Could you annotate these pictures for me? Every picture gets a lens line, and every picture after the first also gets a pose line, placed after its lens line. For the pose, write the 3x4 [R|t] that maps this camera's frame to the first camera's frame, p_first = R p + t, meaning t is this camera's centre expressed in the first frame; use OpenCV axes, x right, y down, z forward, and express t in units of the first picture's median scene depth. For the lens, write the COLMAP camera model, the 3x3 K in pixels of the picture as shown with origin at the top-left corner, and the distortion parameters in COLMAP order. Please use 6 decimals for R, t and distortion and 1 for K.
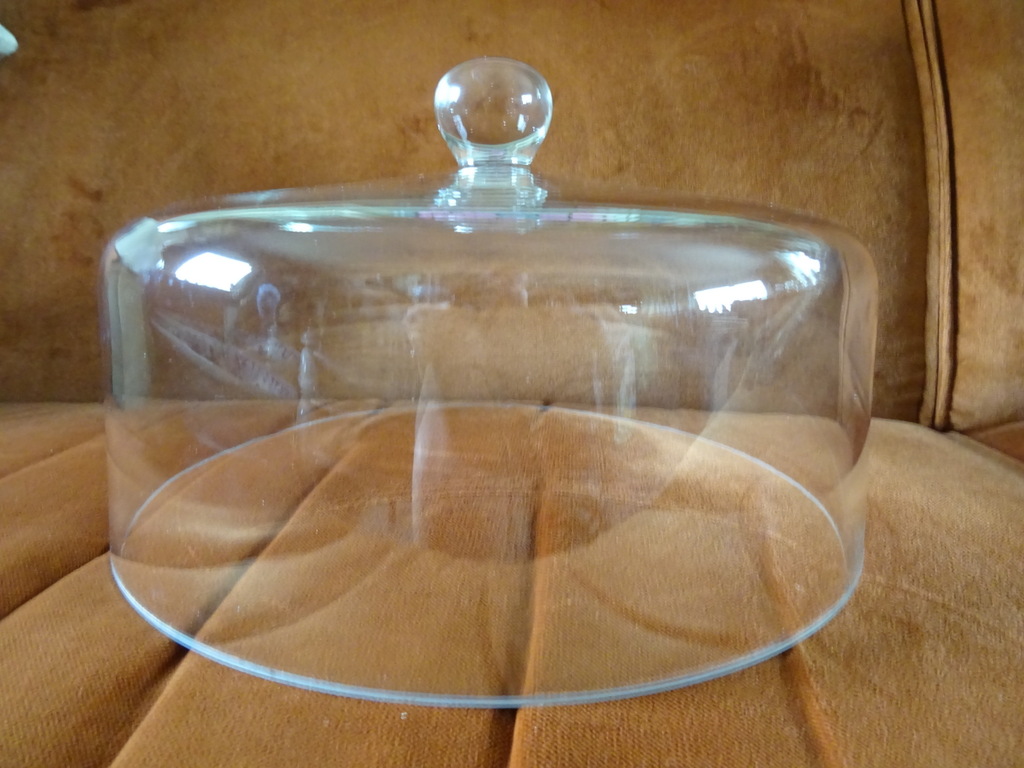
lens RADIAL K [[733.1, 0, 515.9], [0, 733.1, 369.3], [0, 0, 1]] dist [-0.001855, -0.001043]
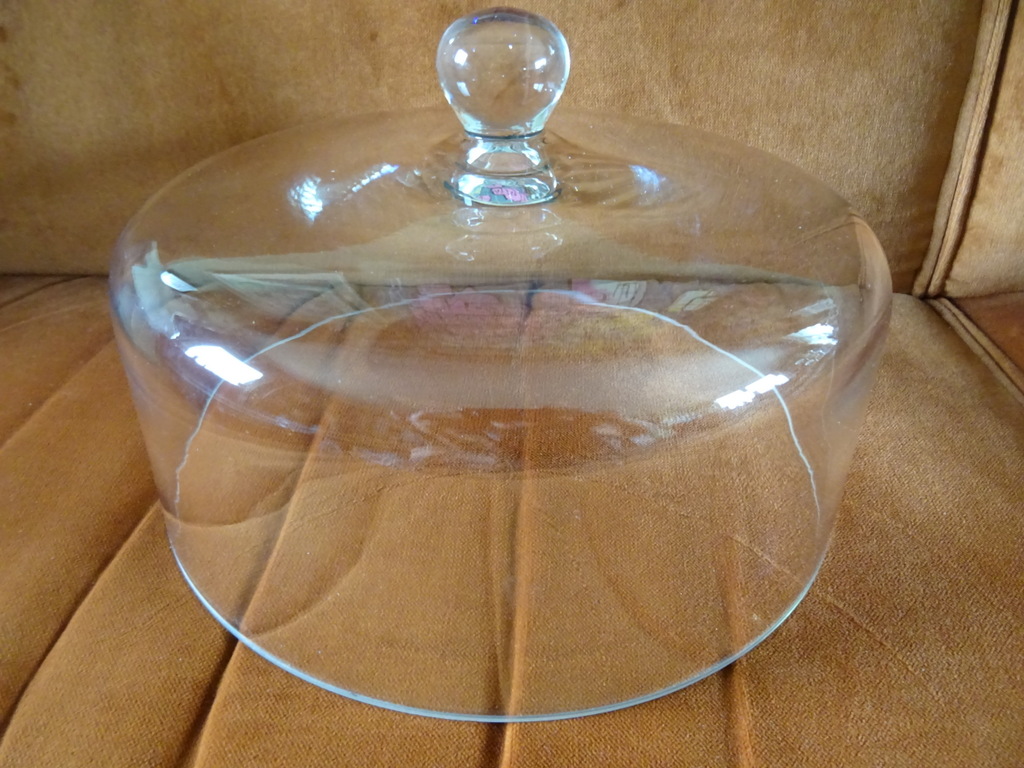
lens RADIAL K [[733.1, 0, 510.3], [0, 733.1, 381.4], [0, 0, 1]] dist [-0.001855, -0.001043]
pose [[0.999911, -0.007901, 0.010772, 0.003574], [0.003060, 0.920364, 0.391052, -0.201906], [-0.013004, -0.390984, 0.920306, 0.062699]]
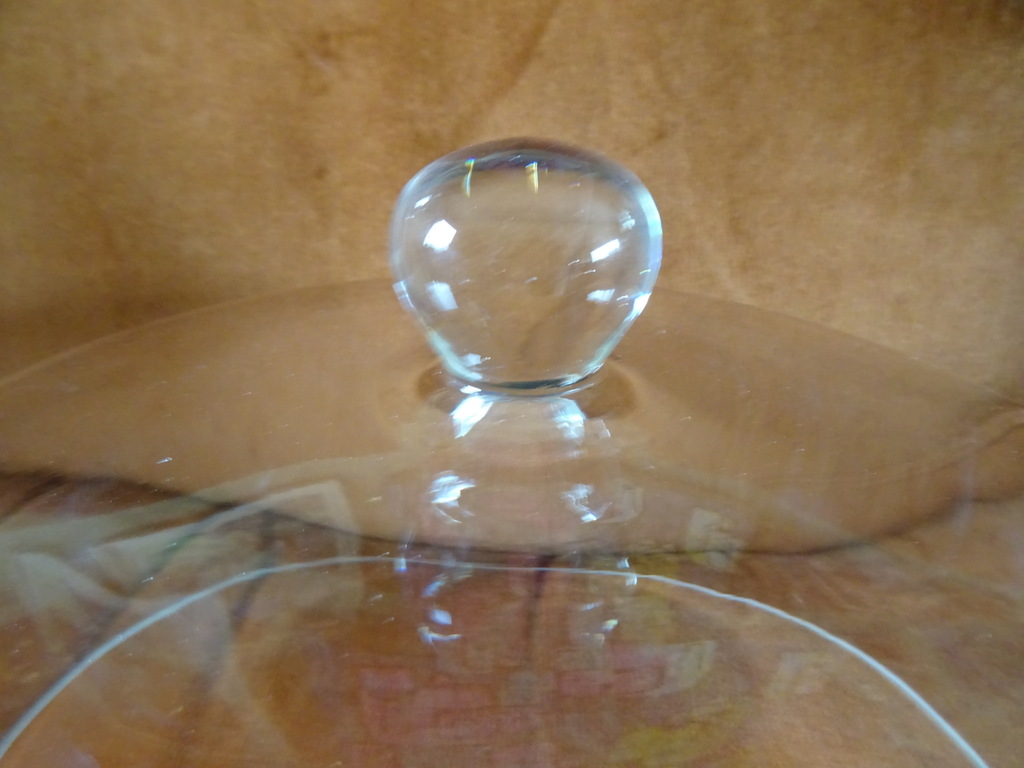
lens RADIAL K [[733.1, 0, 510.9], [0, 733.1, 382.8], [0, 0, 1]] dist [-0.001855, -0.001043]
pose [[0.999113, -0.001816, 0.042076, -0.009077], [-0.008744, 0.968354, 0.249429, -0.222723], [-0.041198, -0.249575, 0.967479, 0.357556]]
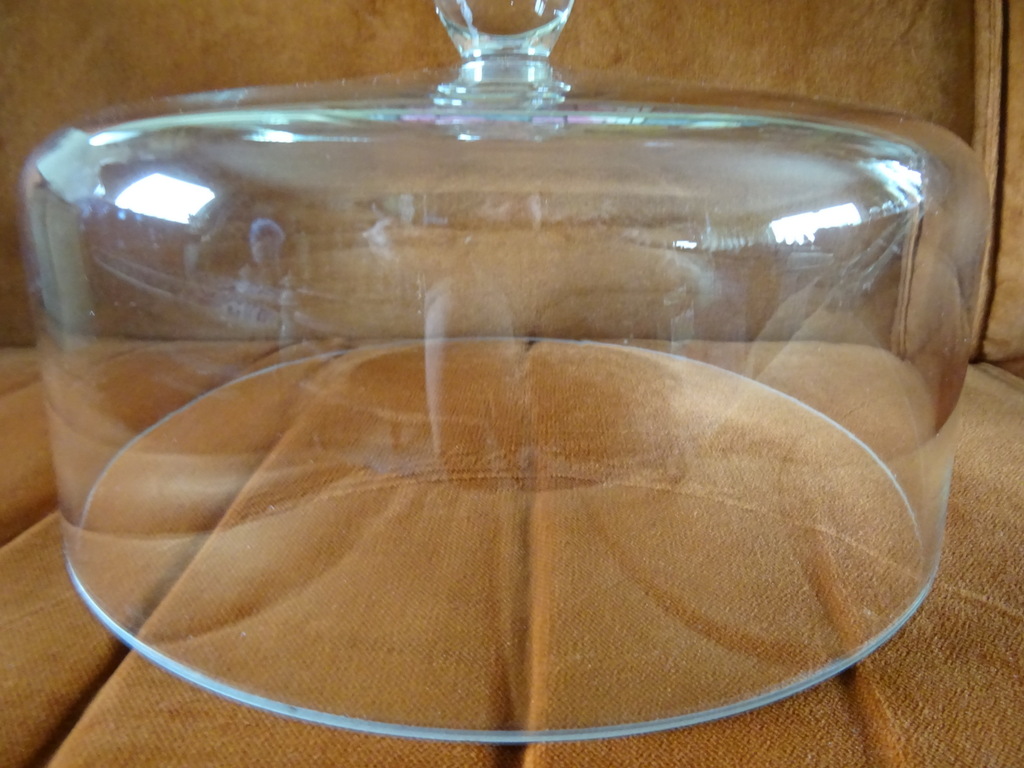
lens RADIAL K [[733.1, 0, 511.1], [0, 733.1, 378.6], [0, 0, 1]] dist [-0.001855, -0.001043]
pose [[0.999576, -0.017492, 0.023291, -0.005210], [0.014382, 0.991723, 0.127589, -0.018695], [-0.025330, -0.127200, 0.991554, 0.123951]]
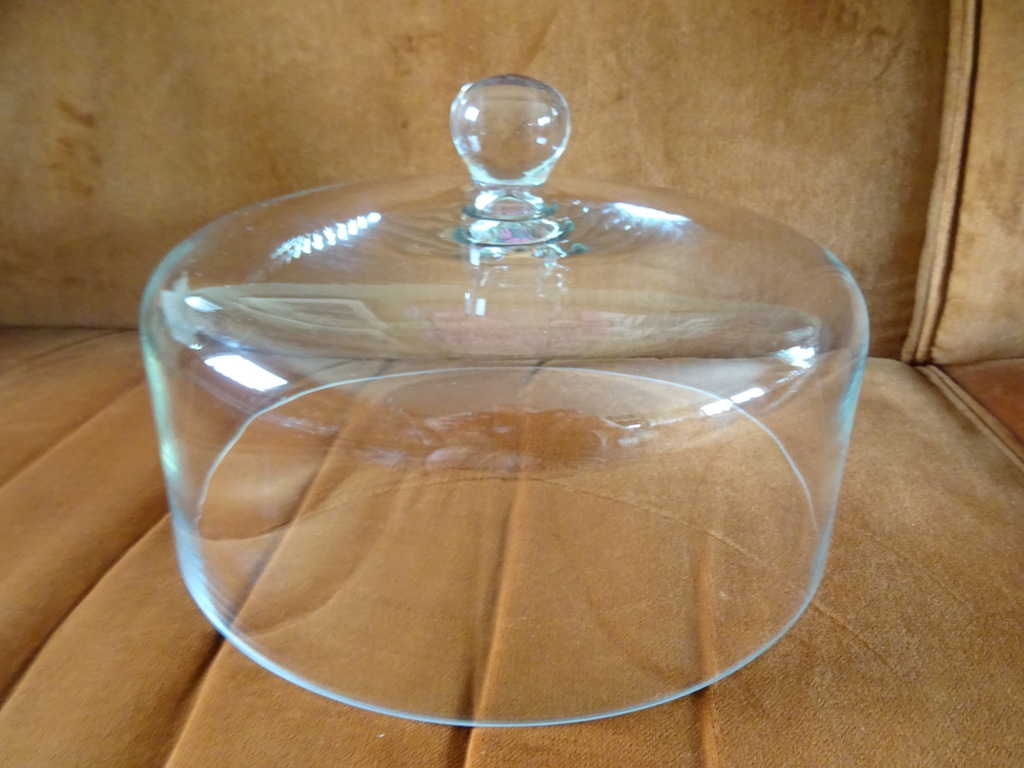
lens RADIAL K [[733.1, 0, 511.7], [0, 733.1, 380.7], [0, 0, 1]] dist [-0.001855, -0.001043]
pose [[0.999530, 0.014004, -0.027282, 0.031622], [-0.007138, 0.971455, 0.237115, -0.137788], [0.029823, -0.236808, 0.971099, -0.027444]]
